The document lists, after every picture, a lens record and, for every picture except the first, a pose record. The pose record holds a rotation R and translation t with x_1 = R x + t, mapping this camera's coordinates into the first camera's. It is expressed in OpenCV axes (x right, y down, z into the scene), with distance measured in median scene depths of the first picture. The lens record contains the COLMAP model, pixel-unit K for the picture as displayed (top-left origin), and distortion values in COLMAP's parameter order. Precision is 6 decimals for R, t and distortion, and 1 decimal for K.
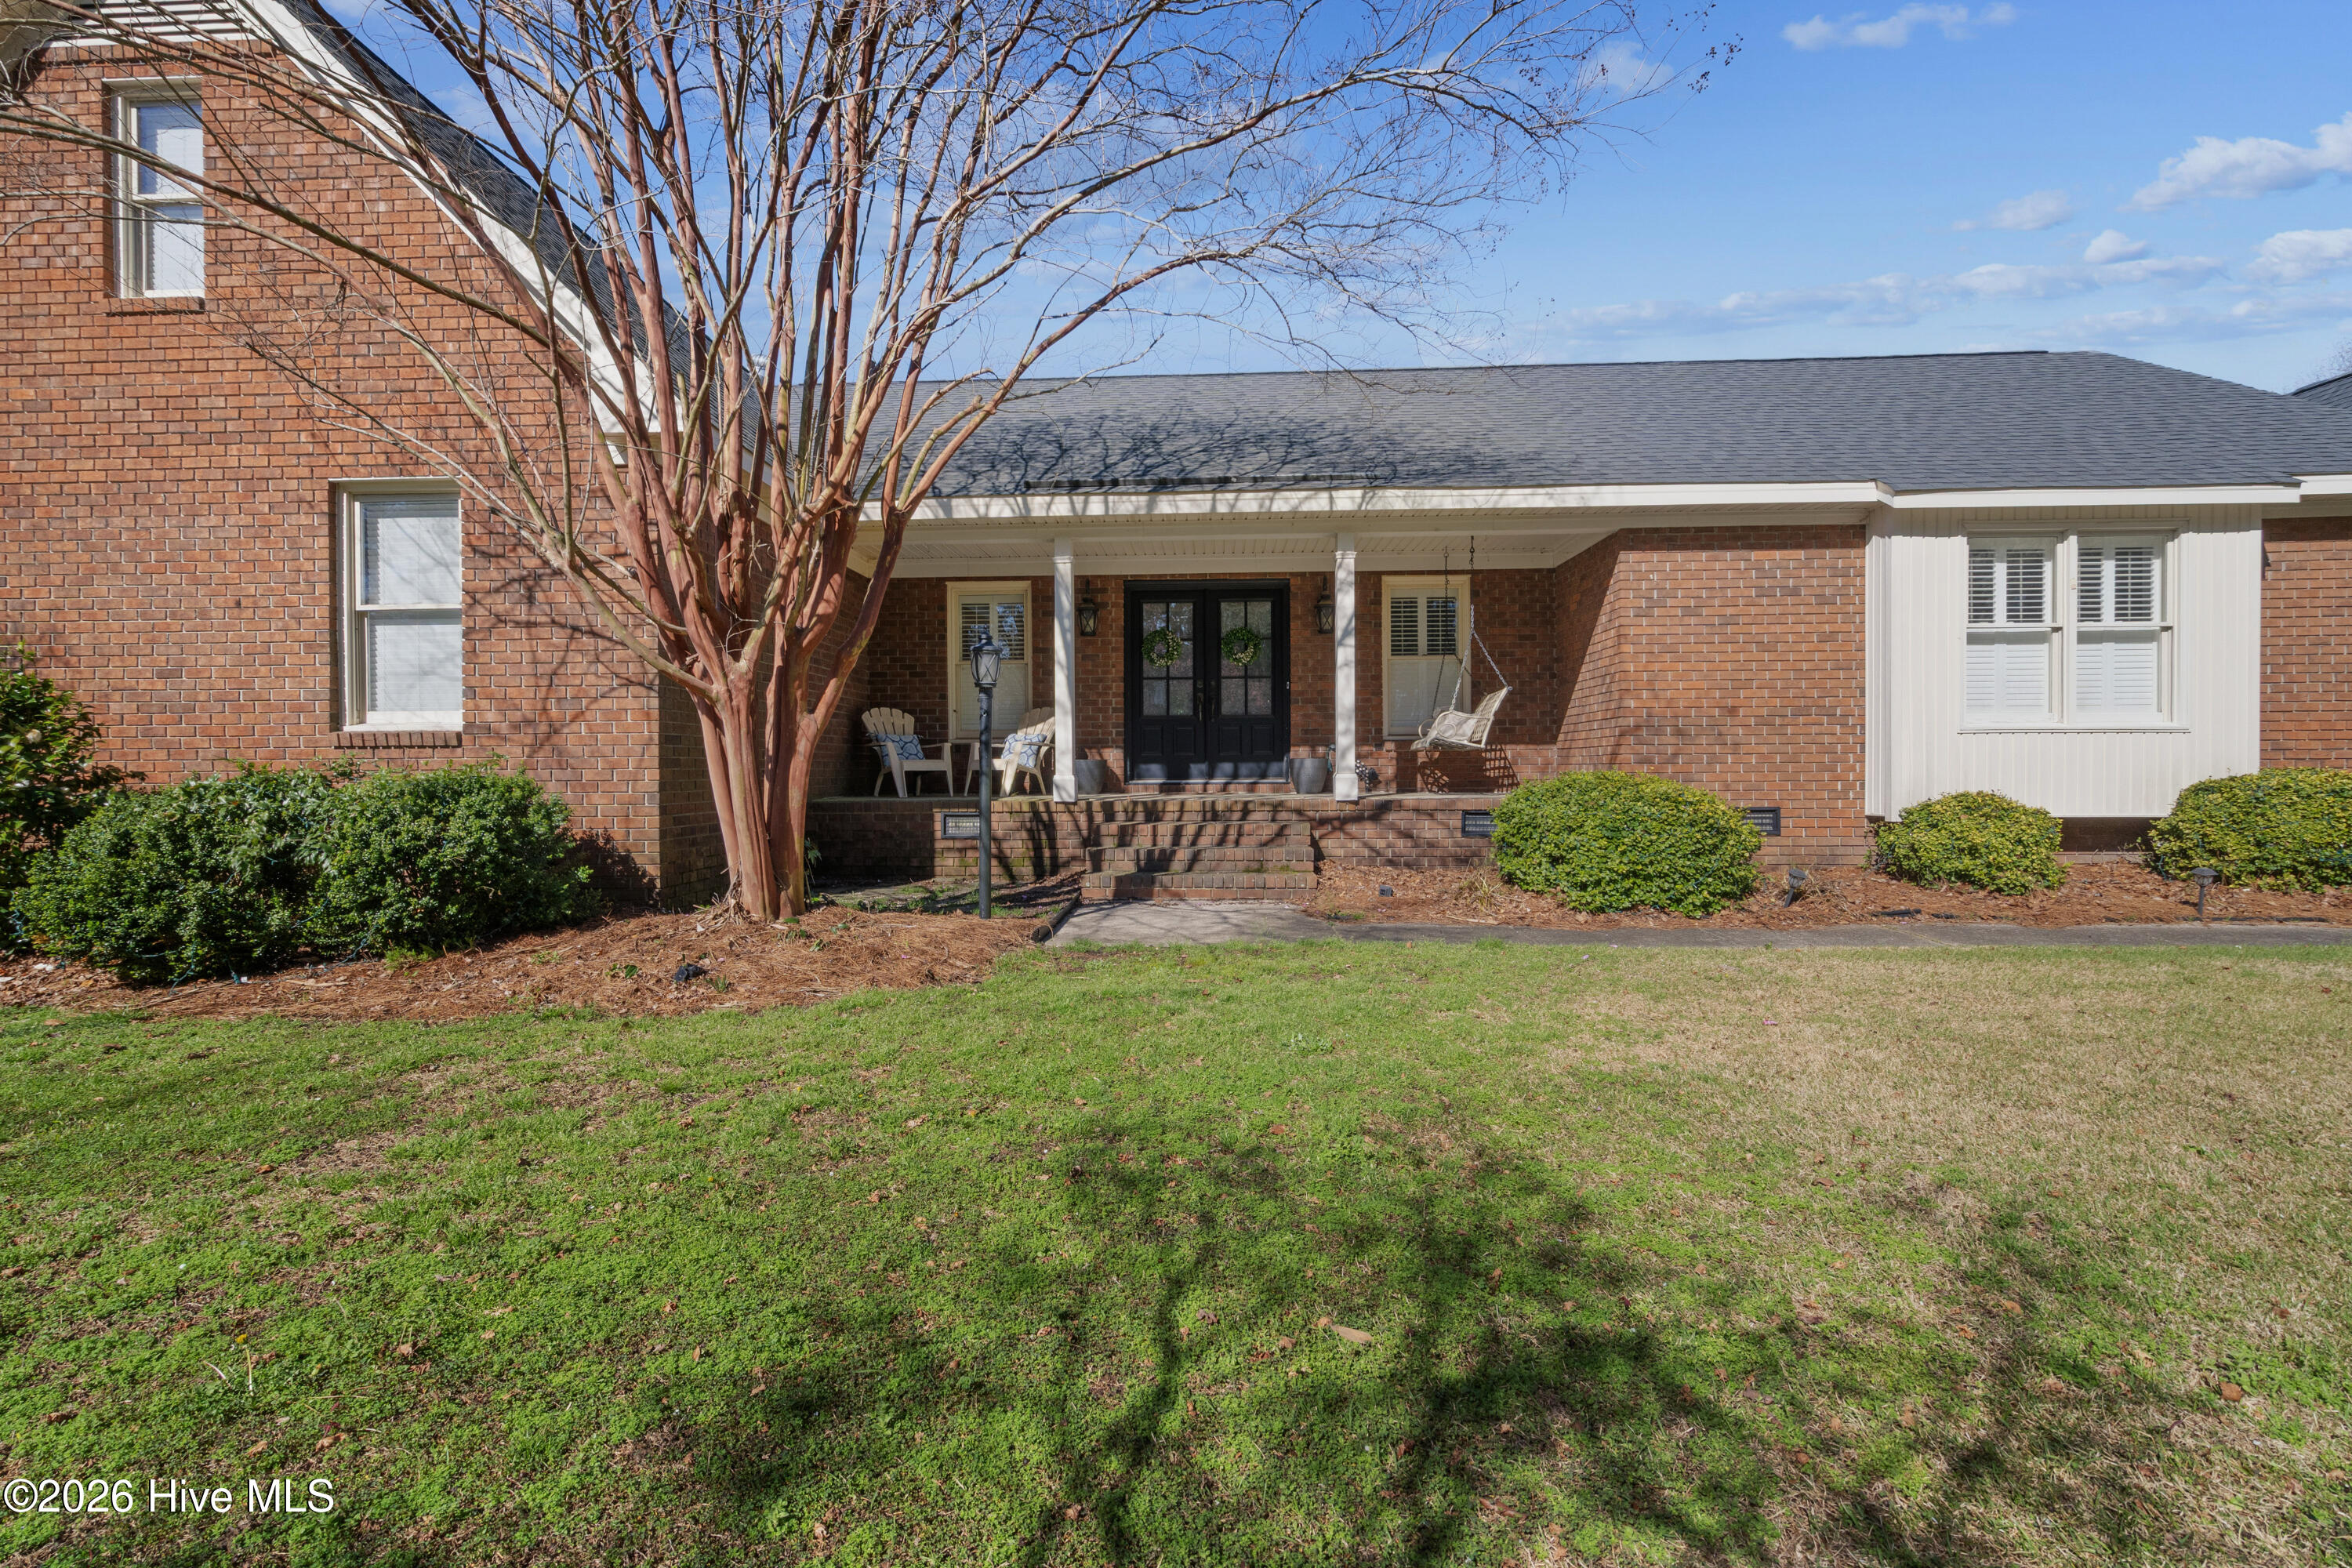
lens RADIAL K [[1072.2, 0, 1162.9], [0, 1072.2, 760.5], [0, 0, 1]] dist [-0.000766, -0.000160]
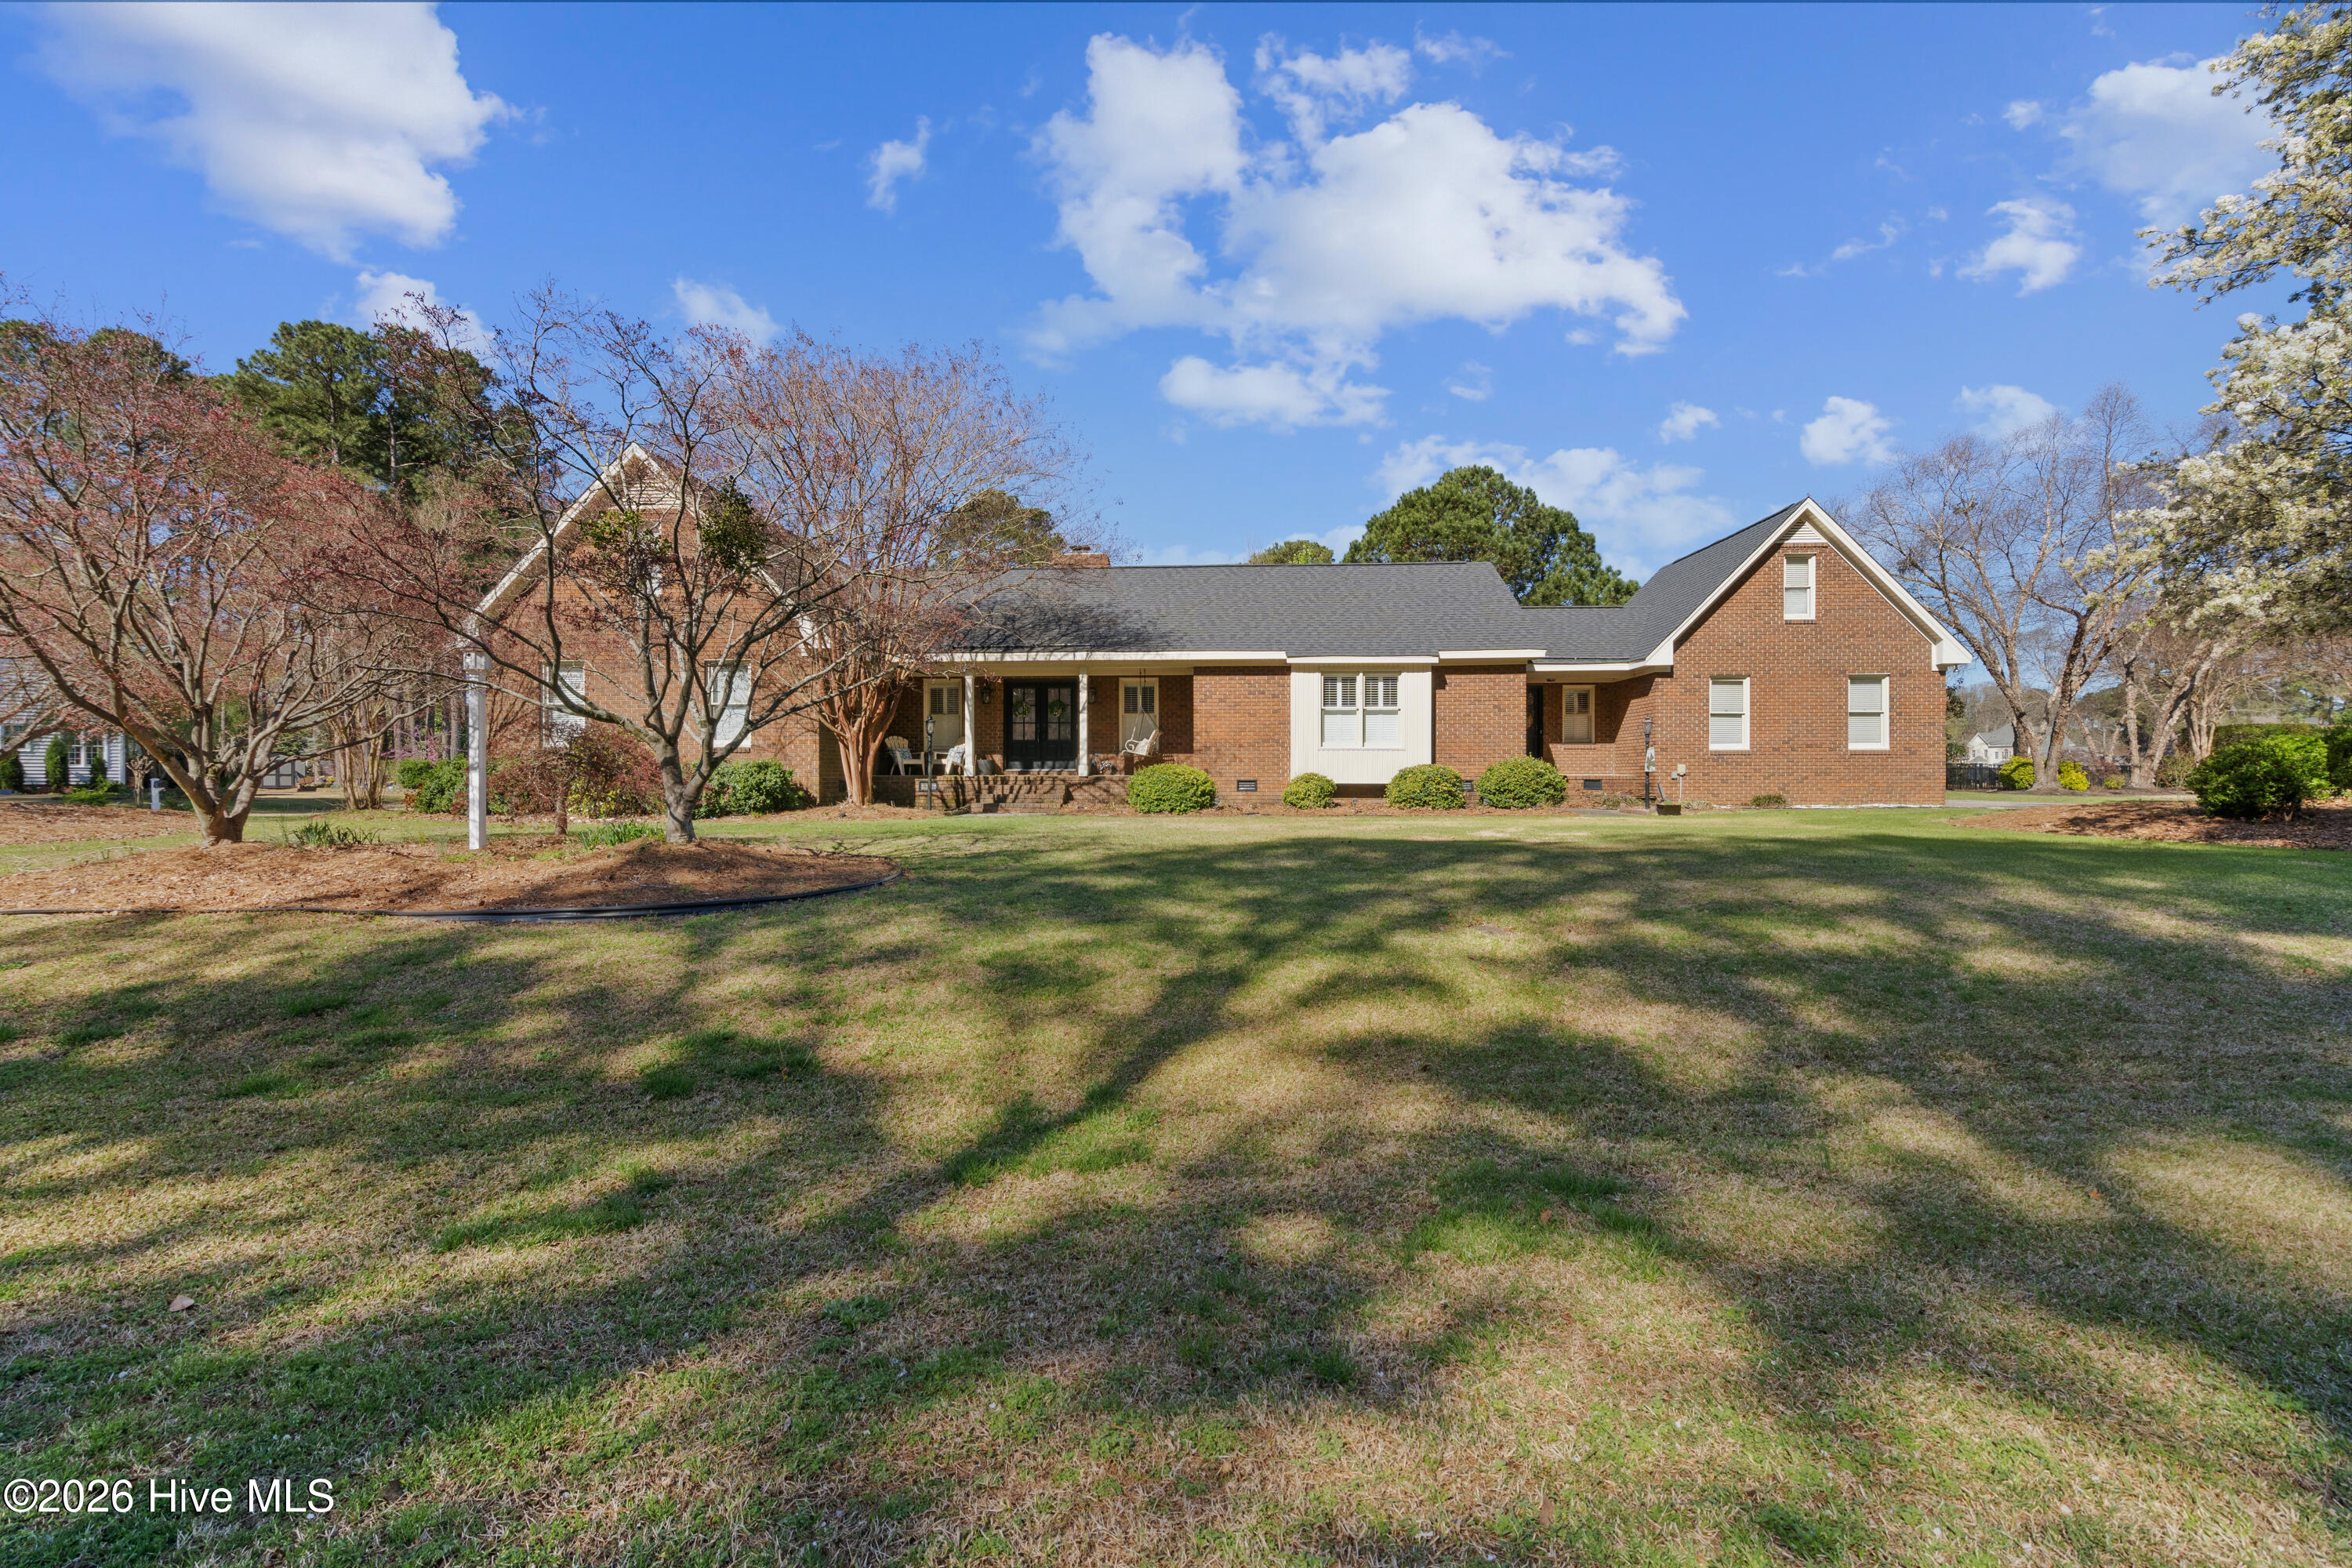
lens RADIAL K [[1110.2, 0, 1176.0], [0, 1110.2, 784.0], [0, 0, 1]] dist [0.000429, 0.000072]
pose [[0.999982, 0.005424, 0.002675, 0.386309], [-0.005460, 0.999890, 0.013818, 0.018979], [-0.002600, -0.013832, 0.999901, -1.584405]]
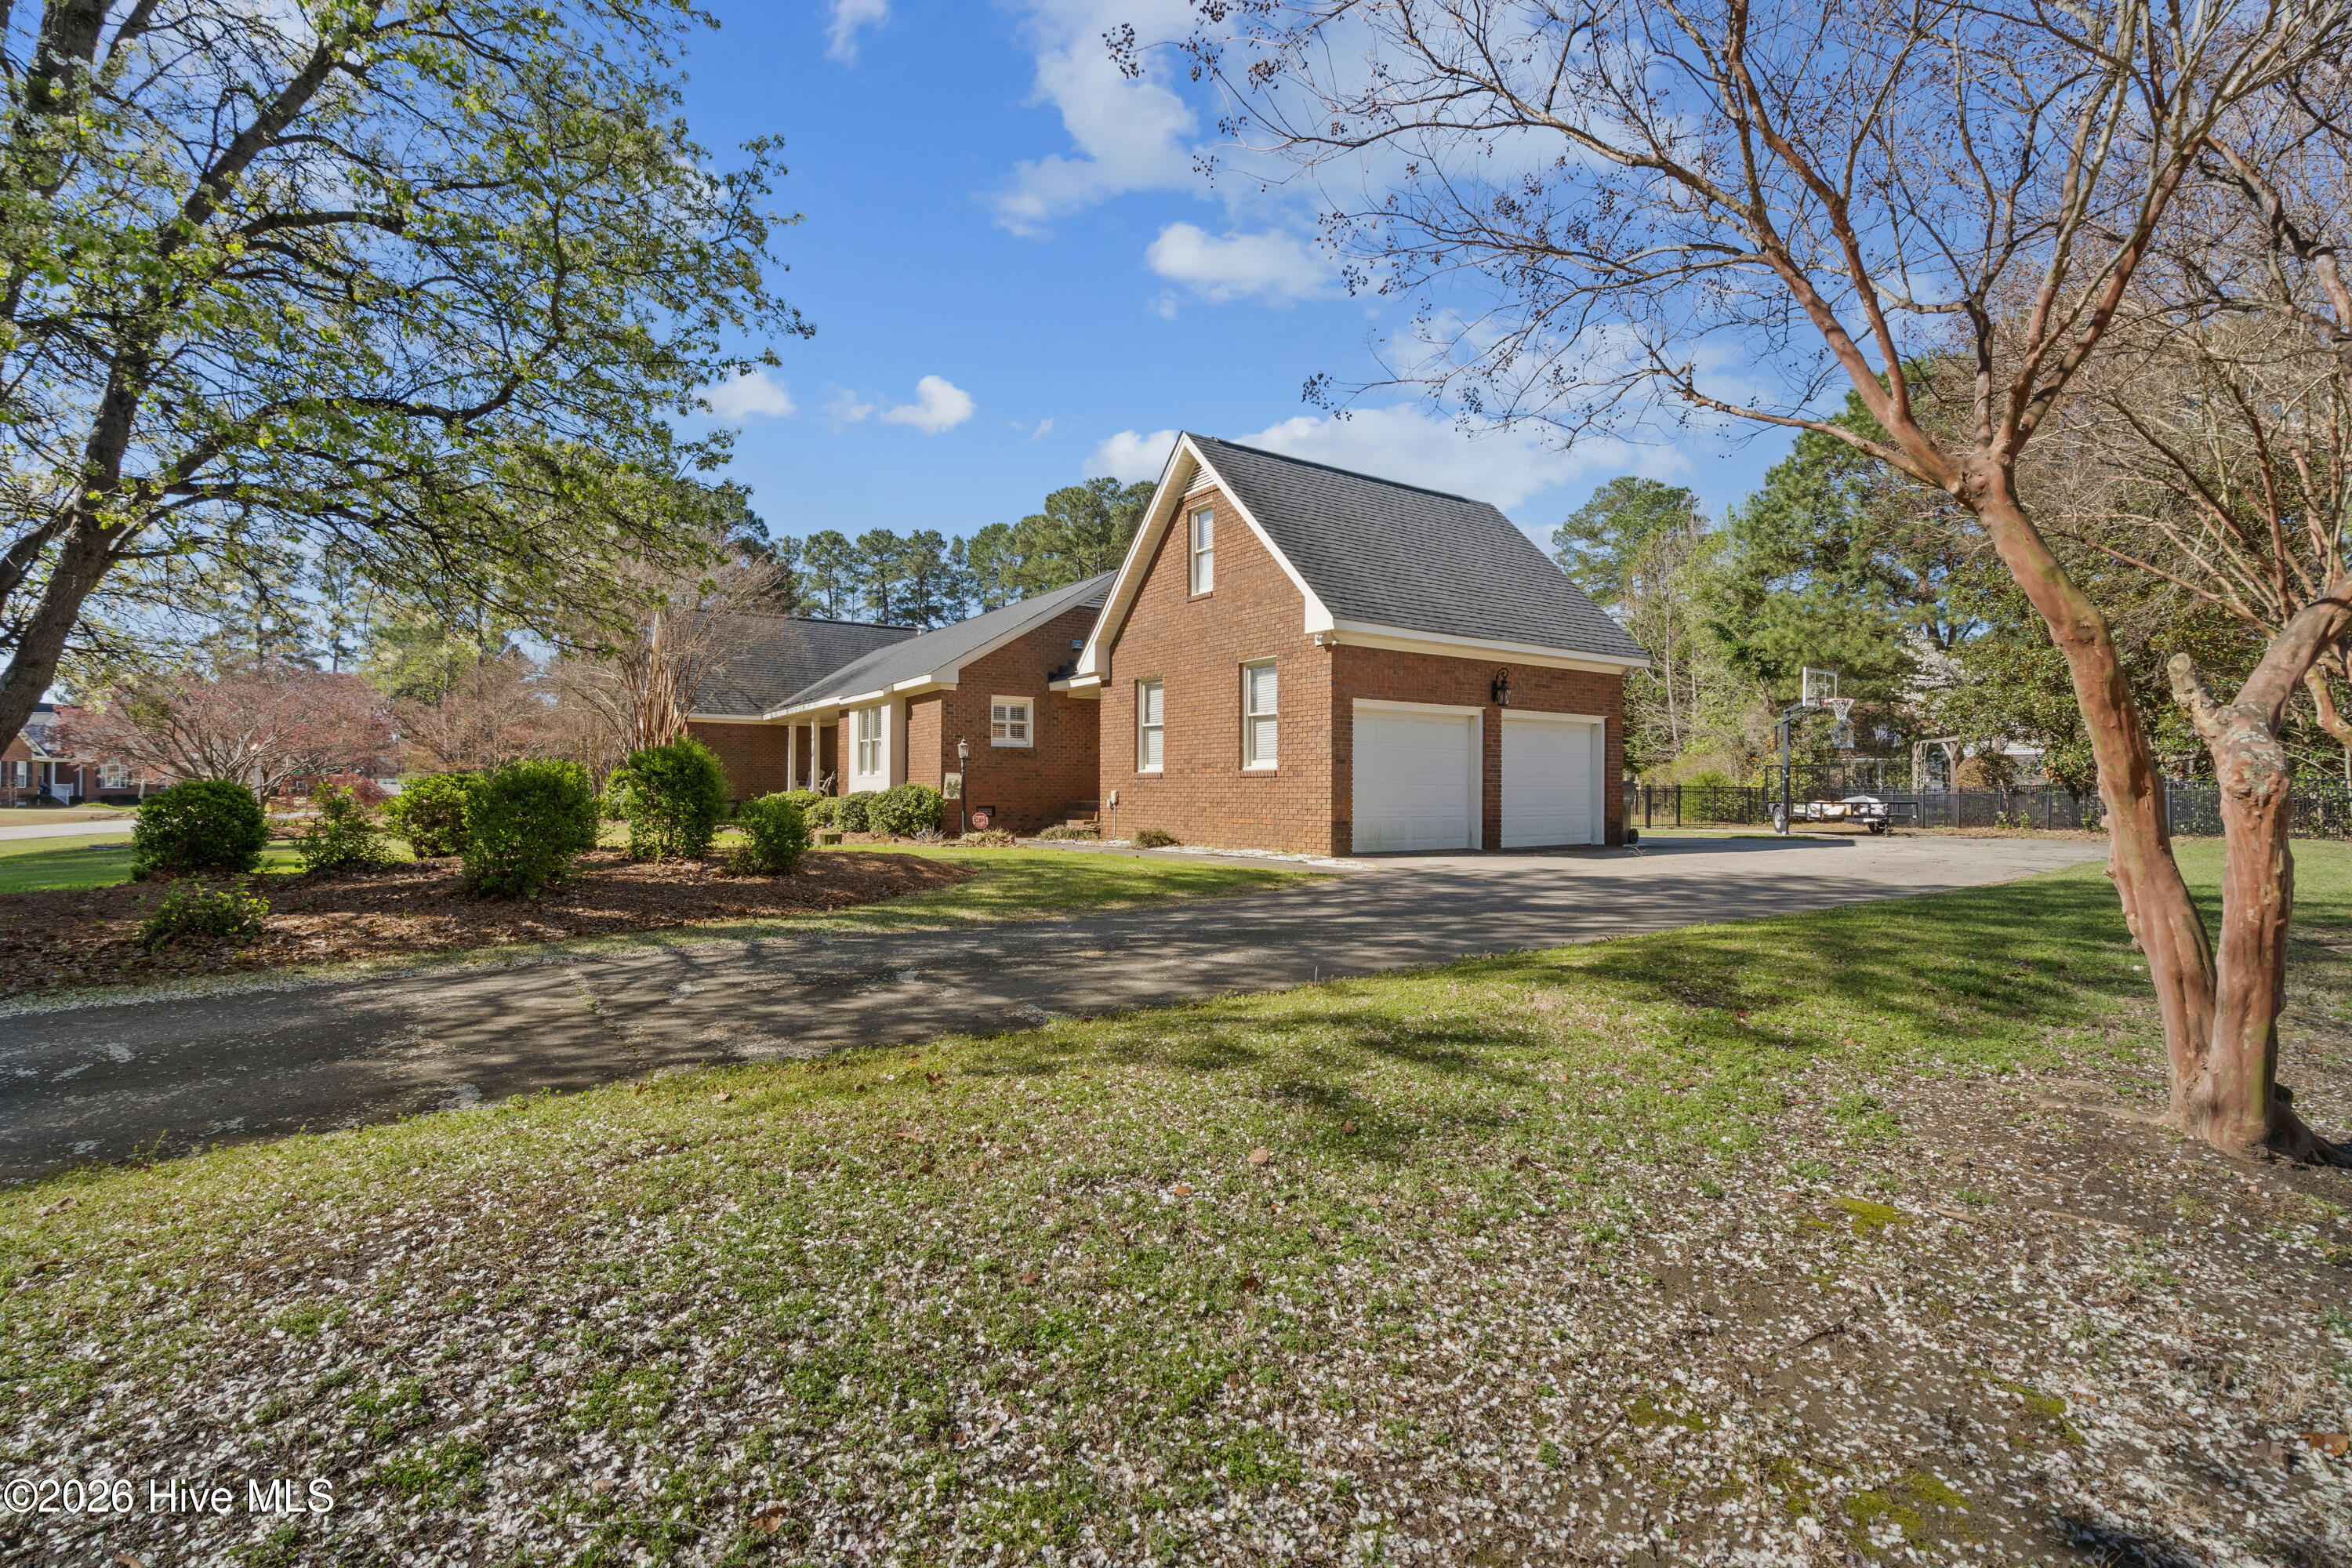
lens RADIAL K [[1110.2, 0, 1176.0], [0, 1110.2, 784.0], [0, 0, 1]] dist [0.000429, 0.000072]
pose [[0.581907, 0.000045, -0.813255, 3.557154], [-0.005565, 0.999977, -0.003926, -0.005476], [0.813236, 0.006811, 0.581894, -0.040173]]
